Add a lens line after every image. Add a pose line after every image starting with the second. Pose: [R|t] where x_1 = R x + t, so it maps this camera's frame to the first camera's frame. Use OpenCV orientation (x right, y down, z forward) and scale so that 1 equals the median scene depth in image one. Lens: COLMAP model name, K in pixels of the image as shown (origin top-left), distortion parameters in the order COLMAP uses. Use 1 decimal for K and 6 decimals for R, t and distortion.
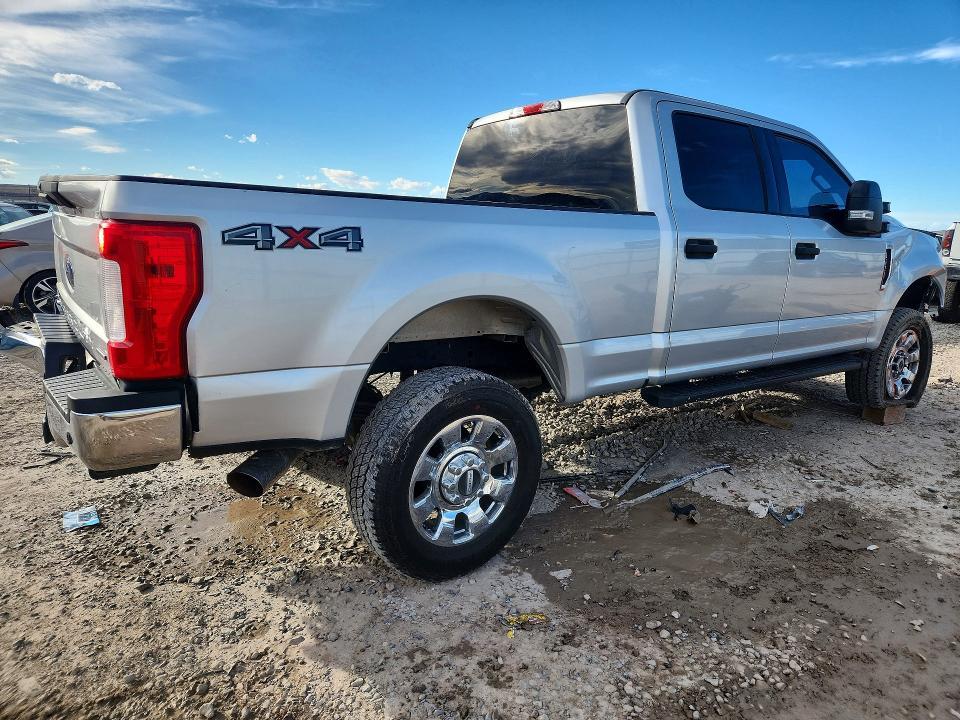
lens RADIAL K [[739.2, 0, 493.4], [0, 739.2, 360.9], [0, 0, 1]] dist [0.000390, -0.002521]
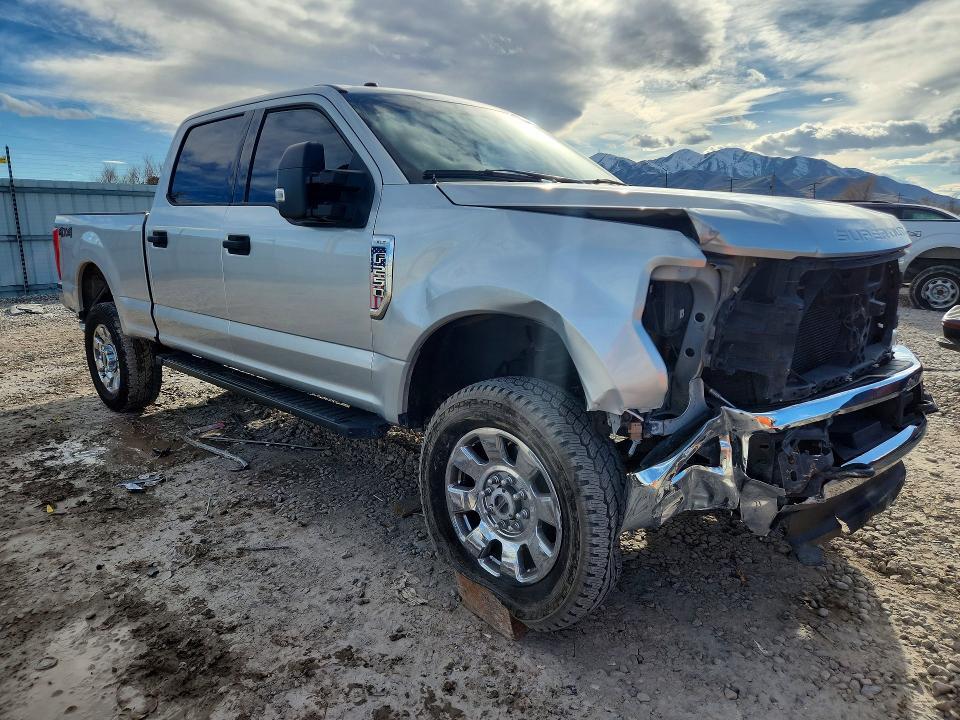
lens RADIAL K [[739.2, 0, 493.4], [0, 739.2, 360.9], [0, 0, 1]] dist [0.000390, -0.002521]
pose [[0.053647, 0.122280, -0.991045, 1.317119], [-0.203348, 0.973015, 0.109048, -0.167029], [0.977636, 0.195677, 0.077065, 1.255911]]
